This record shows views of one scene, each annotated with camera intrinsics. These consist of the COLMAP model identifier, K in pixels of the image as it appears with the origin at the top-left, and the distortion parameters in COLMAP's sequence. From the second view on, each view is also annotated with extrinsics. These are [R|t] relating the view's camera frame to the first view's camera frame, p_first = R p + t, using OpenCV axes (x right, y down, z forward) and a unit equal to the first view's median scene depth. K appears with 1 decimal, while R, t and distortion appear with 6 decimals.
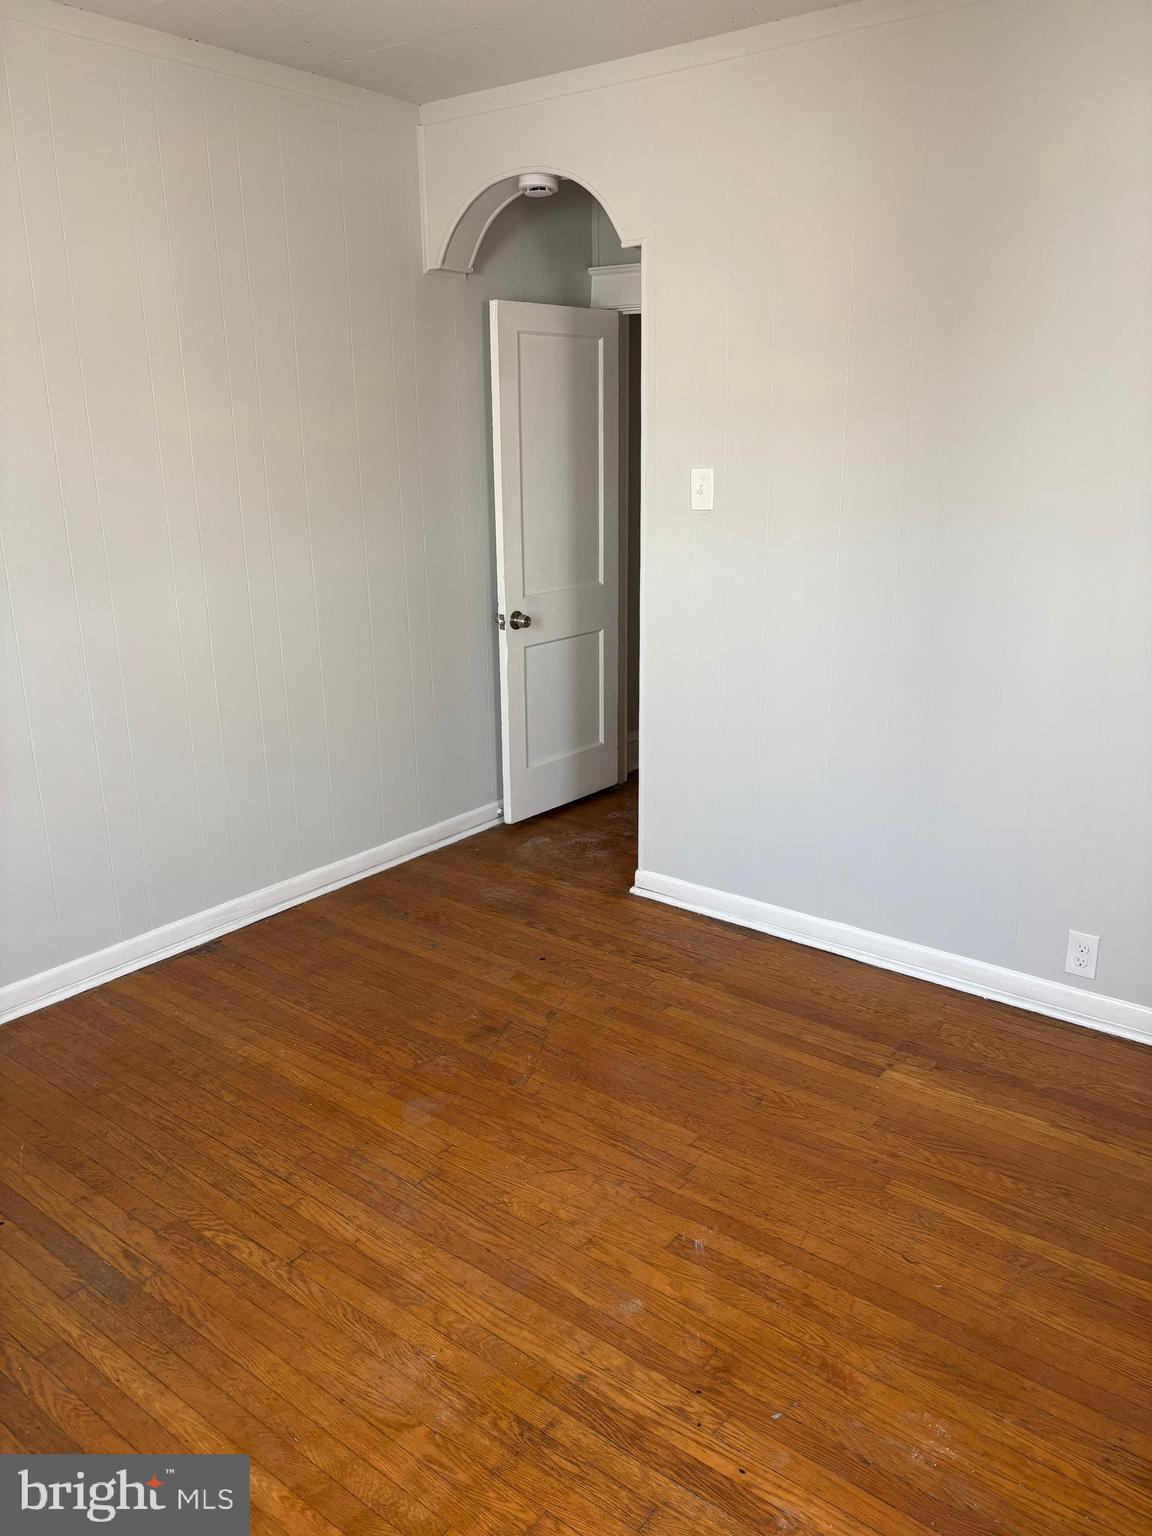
lens RADIAL K [[1152.6, 0, 576.0], [0, 1152.6, 768.0], [0, 0, 1]] dist [-0.001799, 0.000387]
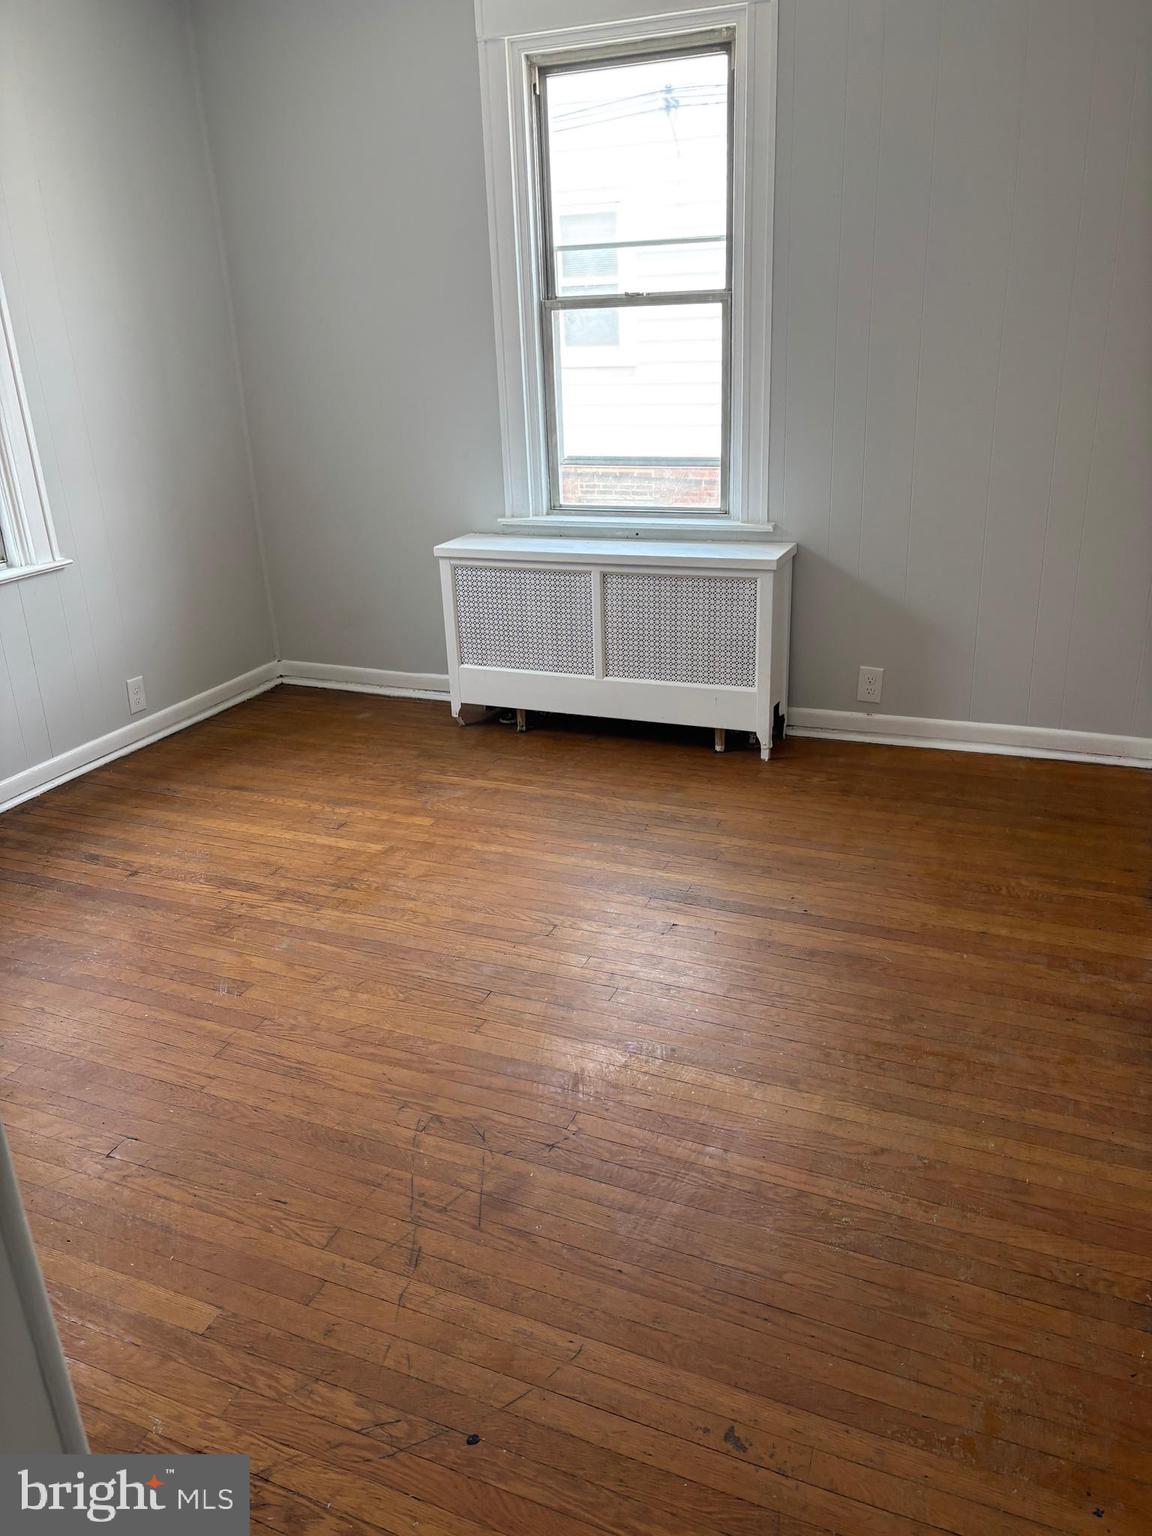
lens RADIAL K [[1152.6, 0, 576.0], [0, 1152.6, 768.0], [0, 0, 1]] dist [-0.001799, 0.000387]
pose [[-0.963548, 0.141794, -0.226869, -0.003967], [-0.030724, 0.783739, 0.620331, -0.441241], [0.265765, 0.604689, -0.750813, 1.635864]]
